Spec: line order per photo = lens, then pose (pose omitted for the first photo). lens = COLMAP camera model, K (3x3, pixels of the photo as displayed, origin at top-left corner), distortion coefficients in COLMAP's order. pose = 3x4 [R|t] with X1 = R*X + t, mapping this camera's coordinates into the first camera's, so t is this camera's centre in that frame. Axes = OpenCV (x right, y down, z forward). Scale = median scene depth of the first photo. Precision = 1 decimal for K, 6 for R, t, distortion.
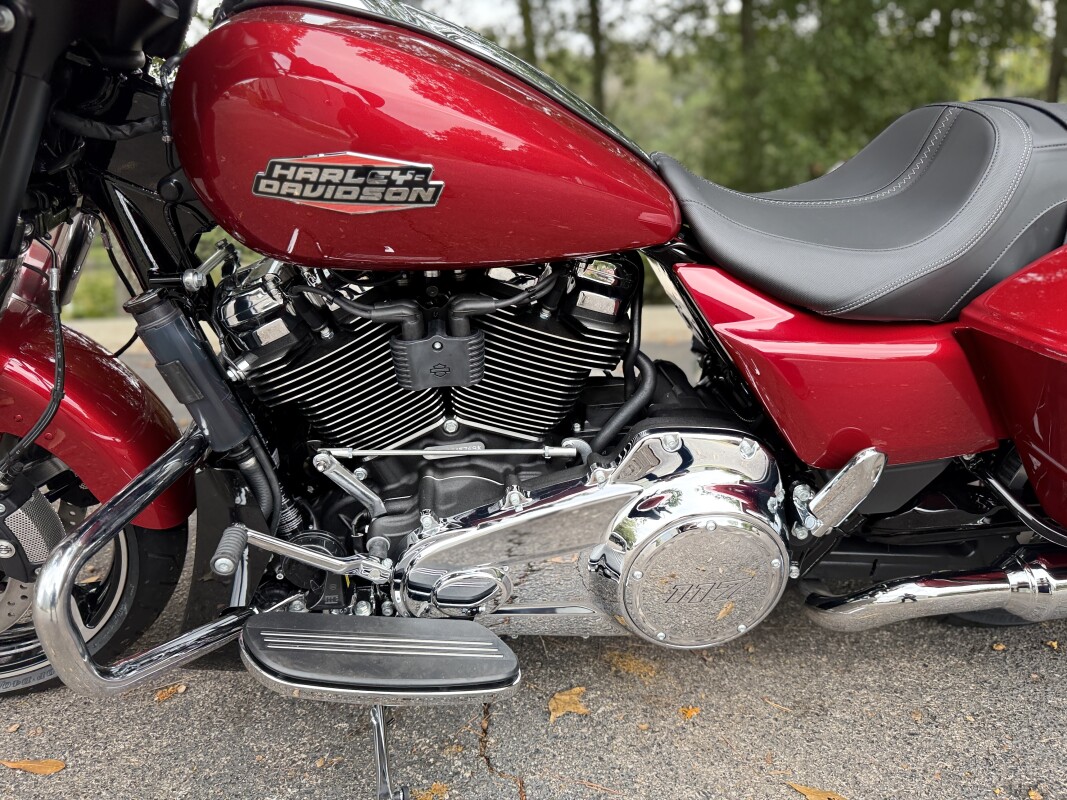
lens RADIAL K [[746.8, 0, 539.3], [0, 746.8, 411.1], [0, 0, 1]] dist [0.022668, -0.027906]
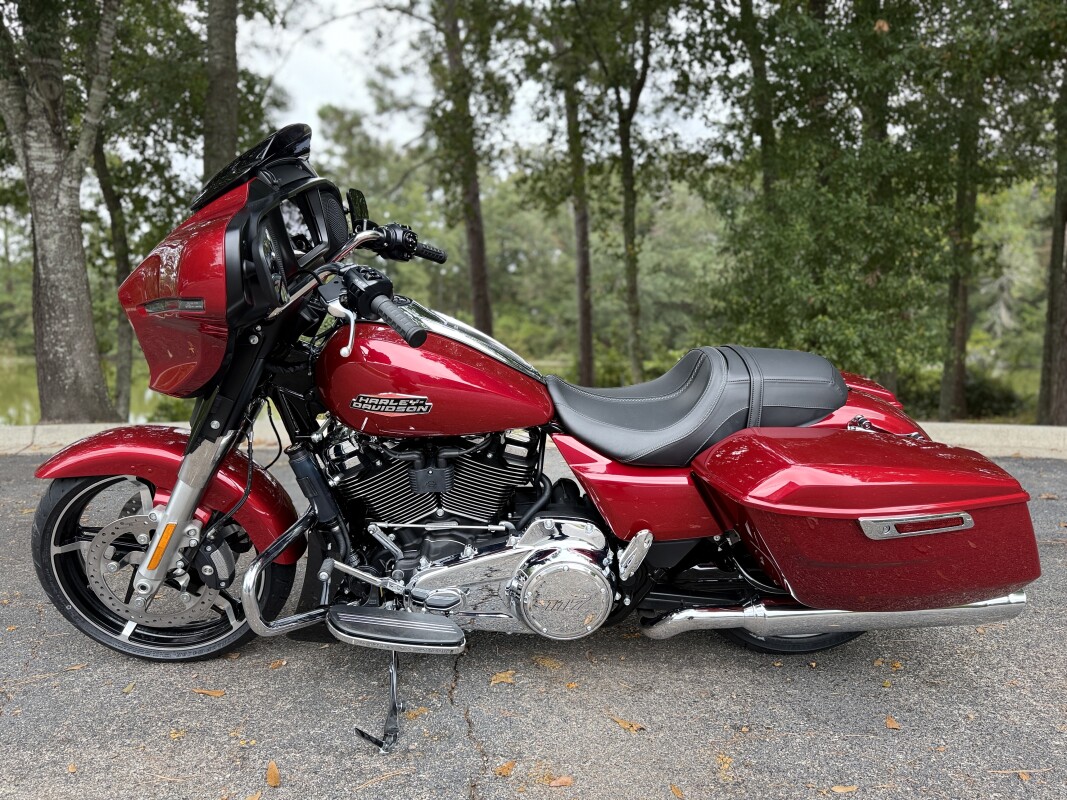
lens RADIAL K [[746.8, 0, 537.7], [0, 746.8, 398.0], [0, 0, 1]] dist [0.022668, -0.027906]
pose [[0.997122, 0.019077, -0.073368, 0.275100], [-0.029615, 0.988938, -0.145343, 0.000422], [0.069784, 0.147098, 0.986657, -0.939834]]
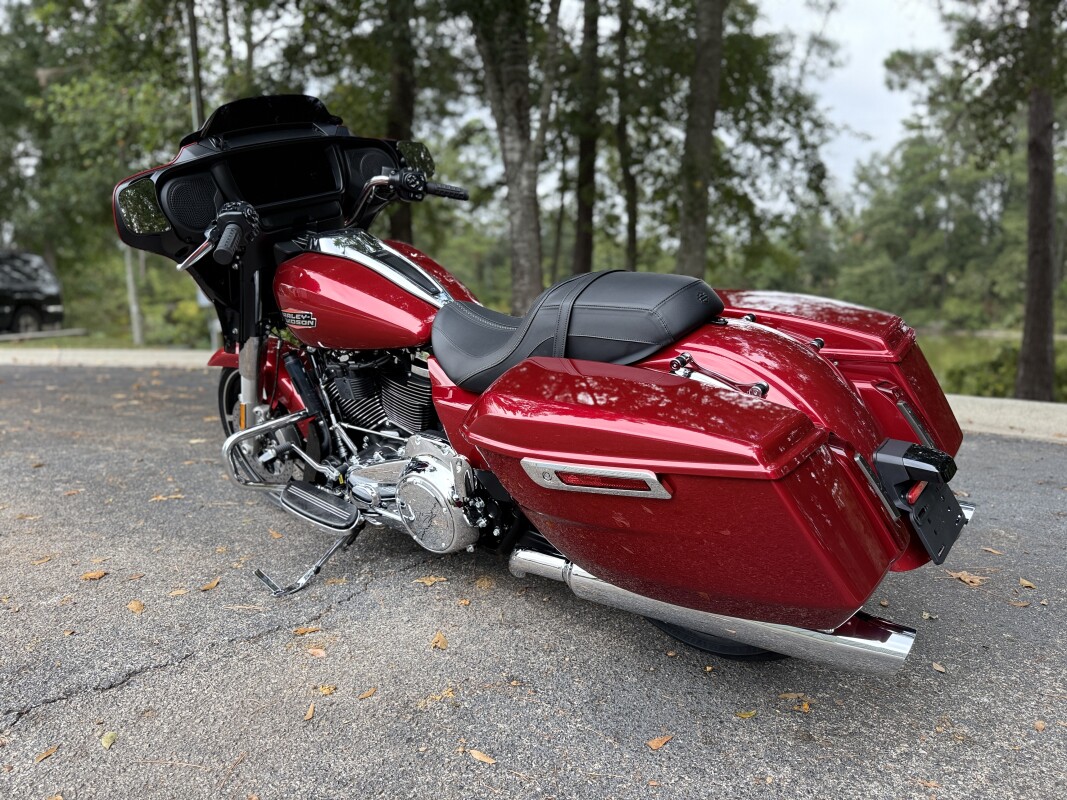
lens RADIAL K [[746.8, 0, 529.6], [0, 746.8, 402.6], [0, 0, 1]] dist [0.022668, -0.027906]
pose [[0.697565, 0.115309, -0.707182, 1.777764], [-0.181646, 0.983183, -0.018863, -0.073629], [0.693115, 0.141615, 0.706780, -0.248746]]
